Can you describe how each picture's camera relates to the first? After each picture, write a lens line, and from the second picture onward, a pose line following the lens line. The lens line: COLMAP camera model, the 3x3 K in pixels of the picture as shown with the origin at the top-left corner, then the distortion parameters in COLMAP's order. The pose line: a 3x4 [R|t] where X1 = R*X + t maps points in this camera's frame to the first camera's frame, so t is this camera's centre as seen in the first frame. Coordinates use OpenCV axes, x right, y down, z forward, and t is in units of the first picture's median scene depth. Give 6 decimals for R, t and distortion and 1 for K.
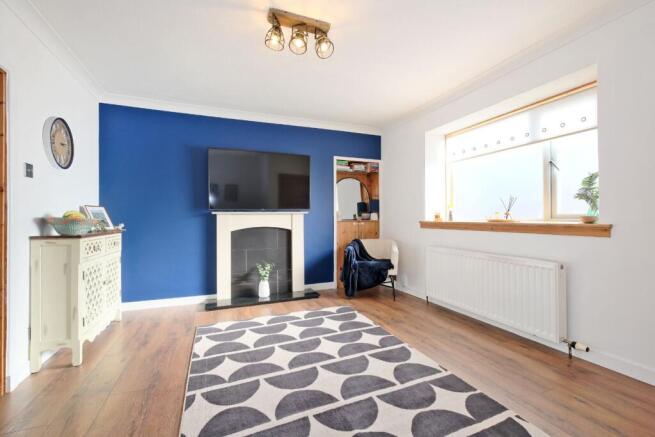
lens RADIAL K [[281.1, 0, 328.2], [0, 281.1, 217.0], [0, 0, 1]] dist [-0.002096, -0.000404]
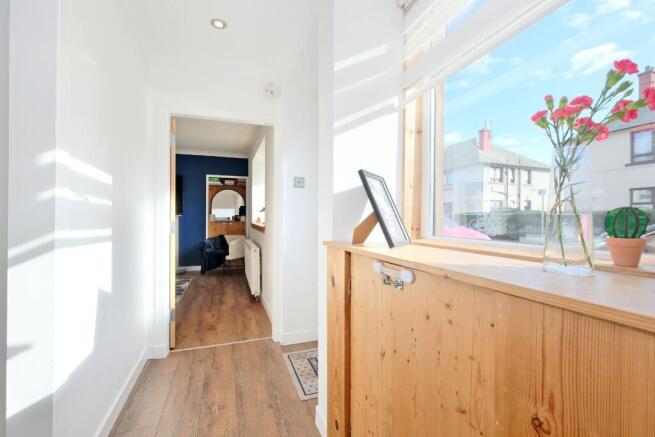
lens RADIAL K [[281.1, 0, 327.3], [0, 281.1, 217.9], [0, 0, 1]] dist [-0.002096, -0.000404]
pose [[0.998970, 0.006621, -0.044895, 0.738016], [-0.006798, 0.999970, -0.003784, -0.003528], [0.044868, 0.004086, 0.998985, -0.382014]]
